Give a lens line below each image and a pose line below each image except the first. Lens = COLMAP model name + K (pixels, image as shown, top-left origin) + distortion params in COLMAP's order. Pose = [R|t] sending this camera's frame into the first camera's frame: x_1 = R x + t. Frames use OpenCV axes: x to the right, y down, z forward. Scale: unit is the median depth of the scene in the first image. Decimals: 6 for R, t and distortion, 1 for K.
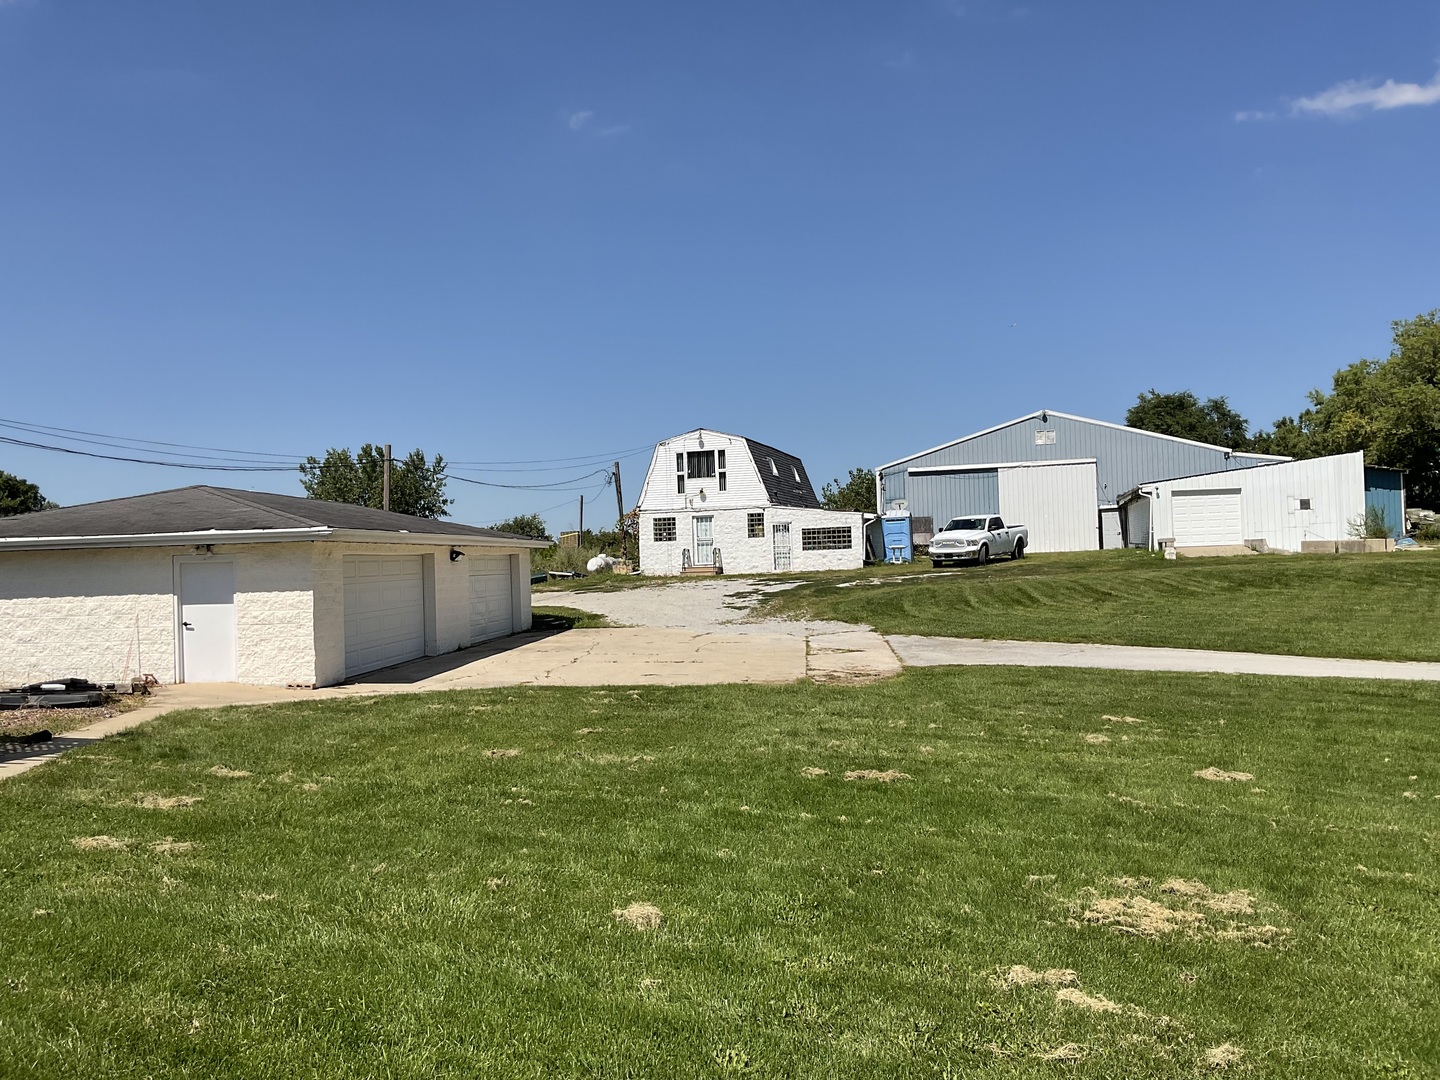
lens RADIAL K [[1180.1, 0, 709.4], [0, 1180.1, 539.4], [0, 0, 1]] dist [0.098248, -0.189381]
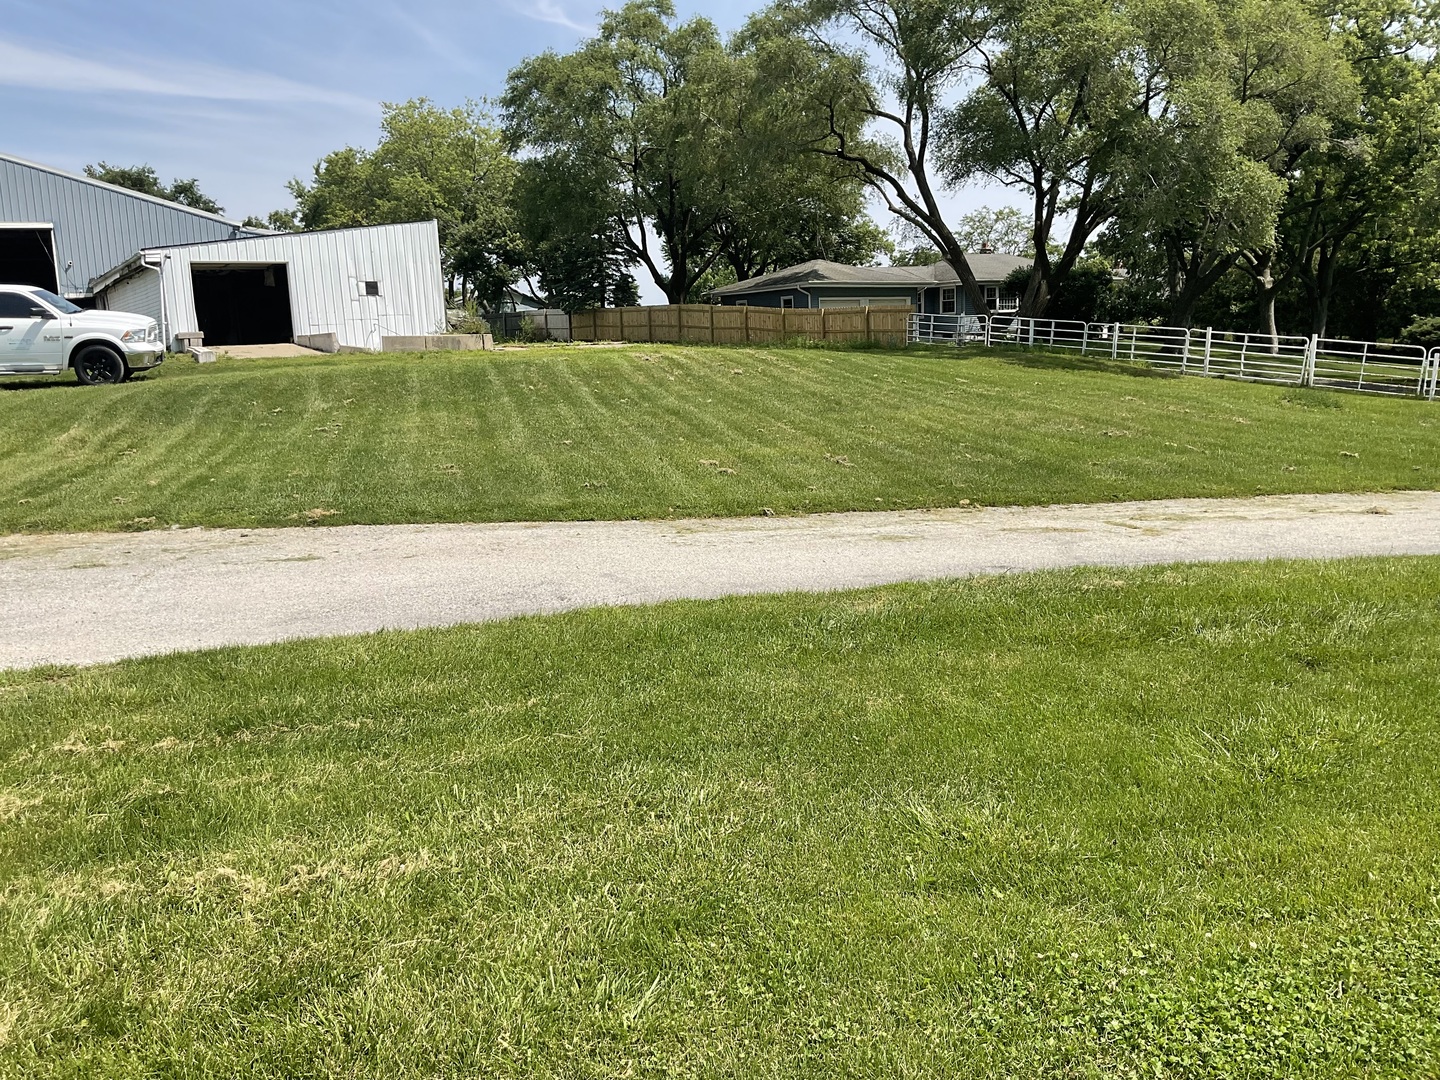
lens RADIAL K [[1180.1, 0, 709.4], [0, 1180.1, 539.4], [0, 0, 1]] dist [0.098248, -0.189381]
pose [[0.674948, -0.118078, 0.728356, 0.070907], [0.009989, 0.988484, 0.150993, 0.013762], [-0.737798, -0.094636, 0.668355, 0.295285]]
